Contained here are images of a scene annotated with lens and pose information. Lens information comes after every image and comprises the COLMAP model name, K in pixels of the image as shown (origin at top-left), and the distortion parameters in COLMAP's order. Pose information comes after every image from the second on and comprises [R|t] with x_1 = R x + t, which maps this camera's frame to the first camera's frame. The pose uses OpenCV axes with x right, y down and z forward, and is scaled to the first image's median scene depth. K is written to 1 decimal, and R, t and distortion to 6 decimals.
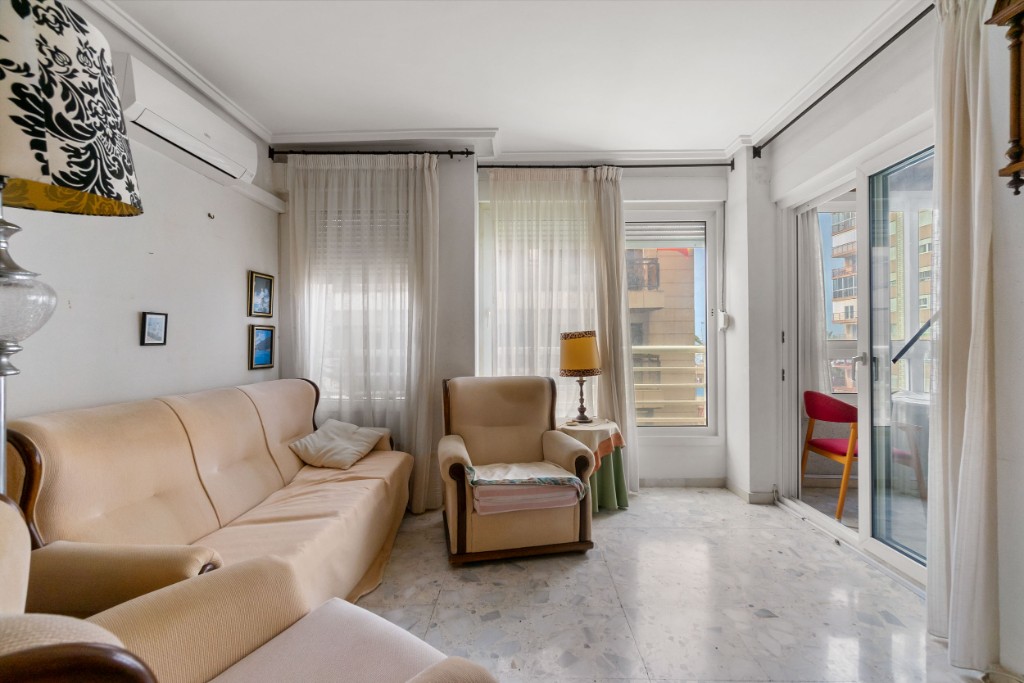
lens RADIAL K [[436.6, 0, 512.0], [0, 436.6, 341.5], [0, 0, 1]] dist [-0.002167, -0.000325]
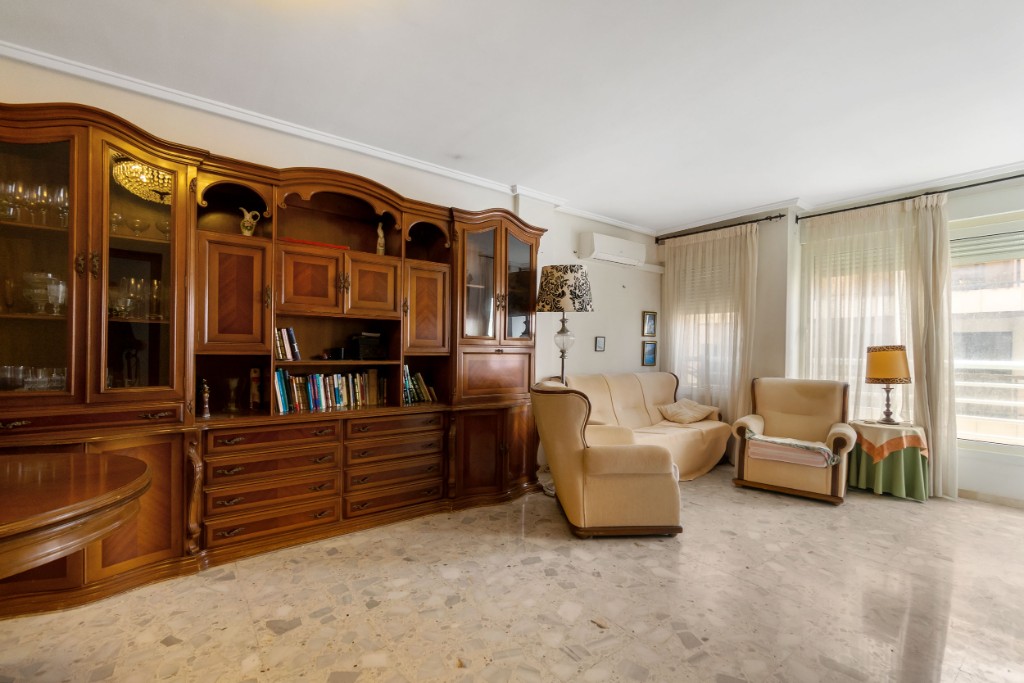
lens RADIAL K [[445.7, 0, 513.0], [0, 445.7, 351.9], [0, 0, 1]] dist [-0.003400, -0.000574]
pose [[0.619648, 0.018525, -0.784661, 0.493620], [-0.014818, 0.999819, 0.011903, -0.006094], [0.784740, 0.004252, 0.619810, -0.543872]]
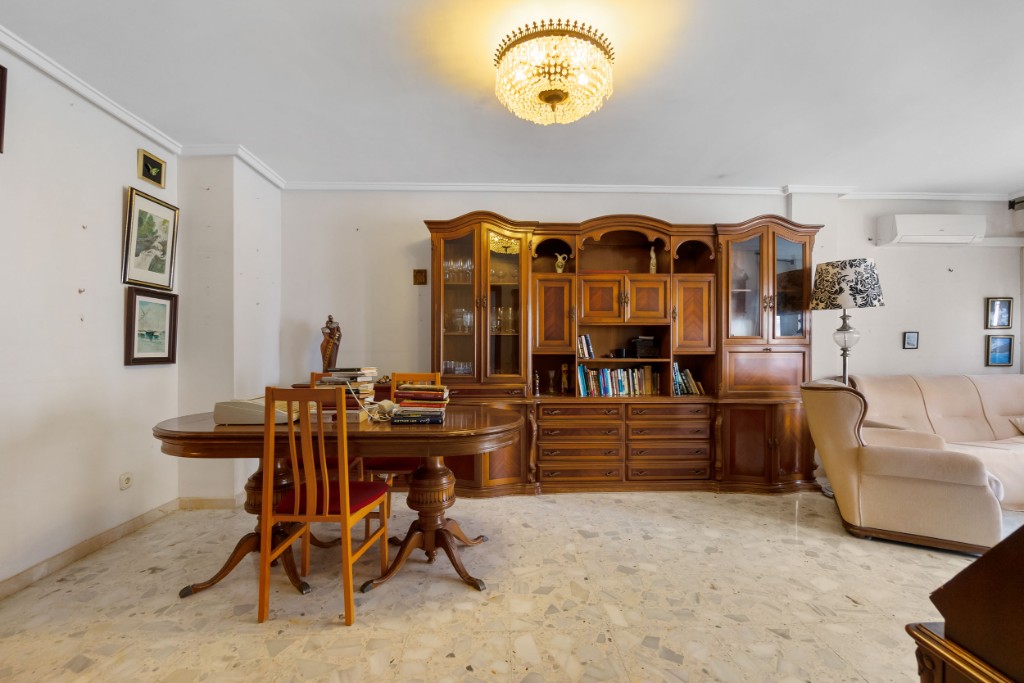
lens RADIAL K [[445.7, 0, 513.0], [0, 445.7, 351.9], [0, 0, 1]] dist [-0.003400, -0.000574]
pose [[0.060392, 0.013539, -0.998083, 0.729661], [0.003200, 0.999900, 0.013758, -0.007061], [0.998170, -0.004024, 0.060342, -0.619981]]
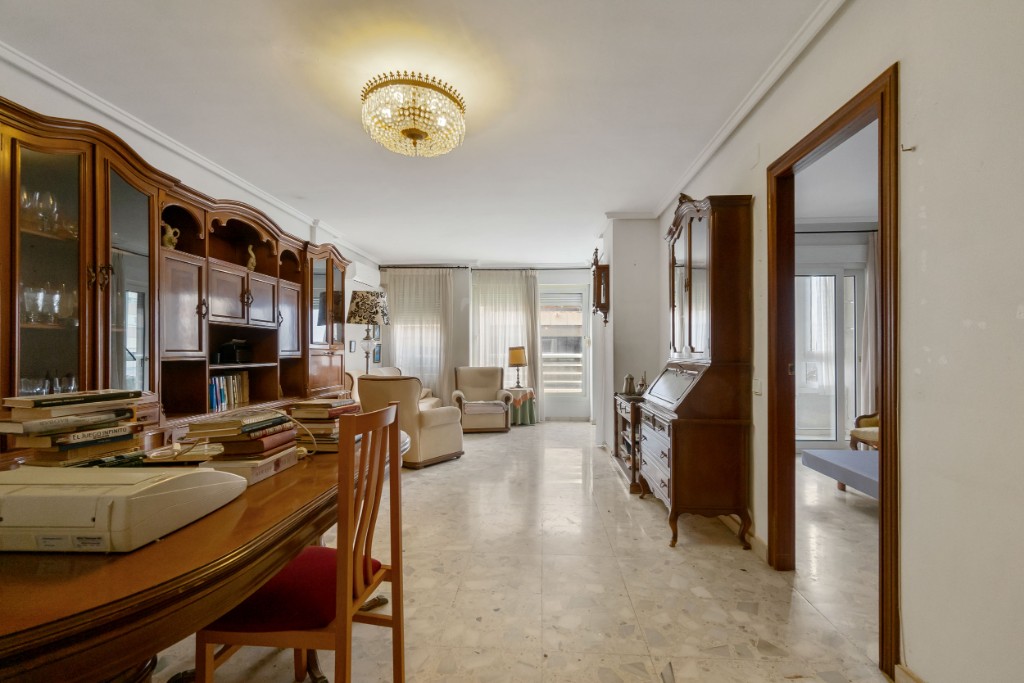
lens RADIAL K [[445.7, 0, 513.0], [0, 445.7, 351.9], [0, 0, 1]] dist [-0.003400, -0.000574]
pose [[0.998900, 0.002430, -0.046831, 0.252678], [-0.002212, 0.999986, 0.004710, -0.007614], [0.046842, -0.004601, 0.998892, -1.300612]]
